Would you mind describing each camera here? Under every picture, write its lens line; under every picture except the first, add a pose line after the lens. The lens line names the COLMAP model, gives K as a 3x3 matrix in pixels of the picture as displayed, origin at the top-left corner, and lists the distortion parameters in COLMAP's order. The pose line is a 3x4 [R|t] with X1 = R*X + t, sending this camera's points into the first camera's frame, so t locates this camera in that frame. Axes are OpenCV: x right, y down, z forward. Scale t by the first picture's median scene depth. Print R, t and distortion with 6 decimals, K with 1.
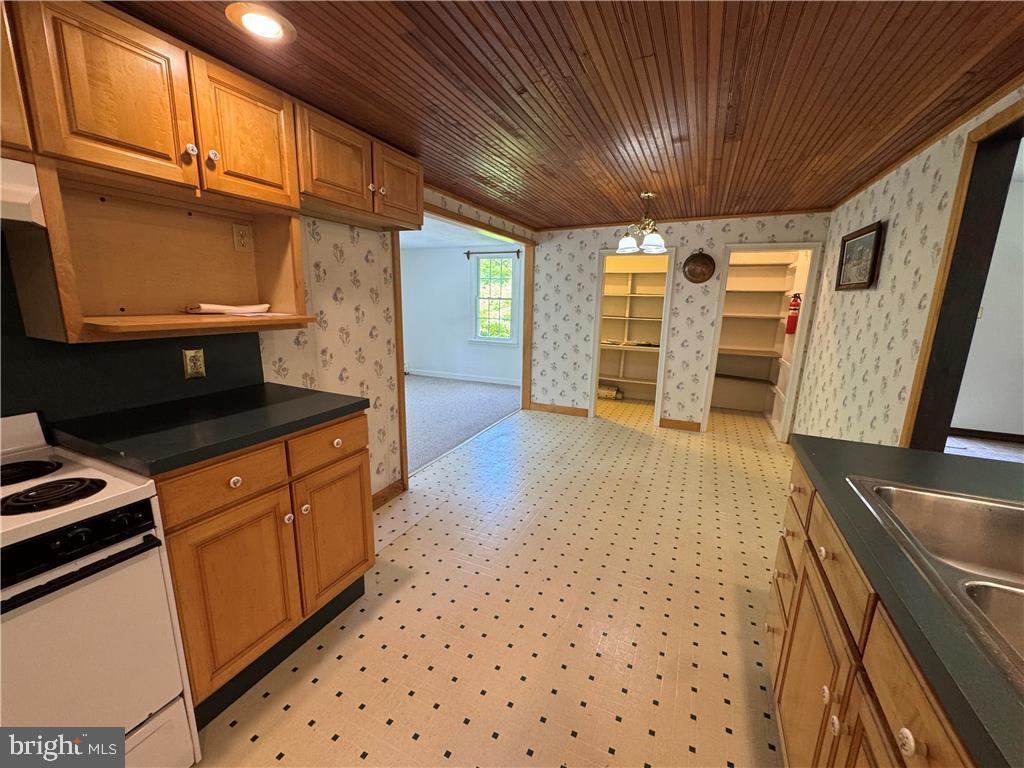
lens RADIAL K [[410.2, 0, 509.9], [0, 410.2, 385.5], [0, 0, 1]] dist [-0.004010, 0.000303]
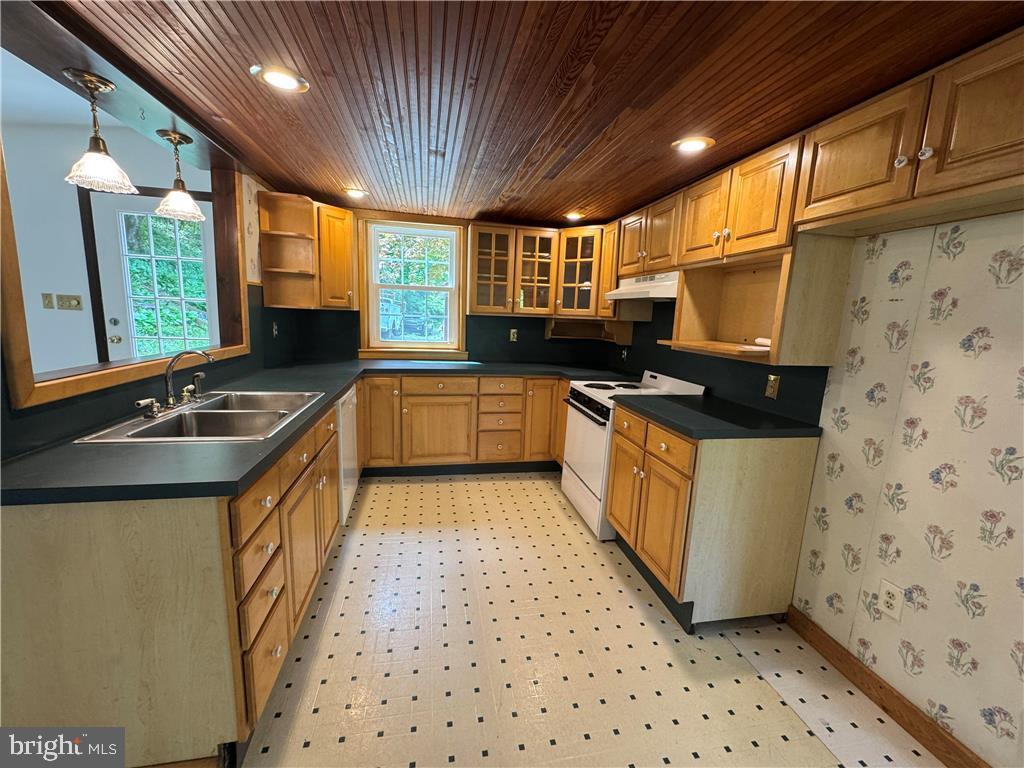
lens RADIAL K [[410.2, 0, 511.8], [0, 410.2, 384.6], [0, 0, 1]] dist [-0.004010, 0.000303]
pose [[-0.802664, 0.045442, -0.594698, 0.448274], [-0.182144, 0.930784, 0.316962, -0.228928], [0.567939, 0.362735, -0.738829, 1.089070]]
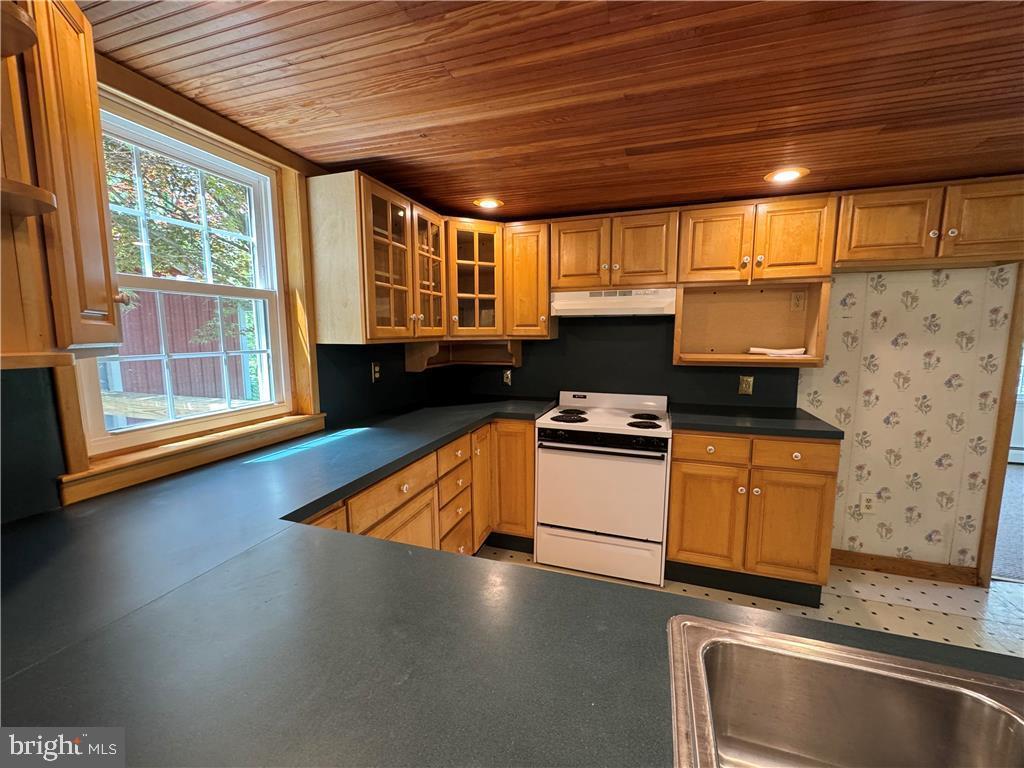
lens RADIAL K [[410.2, 0, 510.9], [0, 410.2, 385.5], [0, 0, 1]] dist [-0.004010, 0.000303]
pose [[0.101440, 0.100110, -0.989792, 0.505697], [-0.201216, 0.976426, 0.078136, 0.003983], [0.974280, 0.191235, 0.119192, -0.041969]]
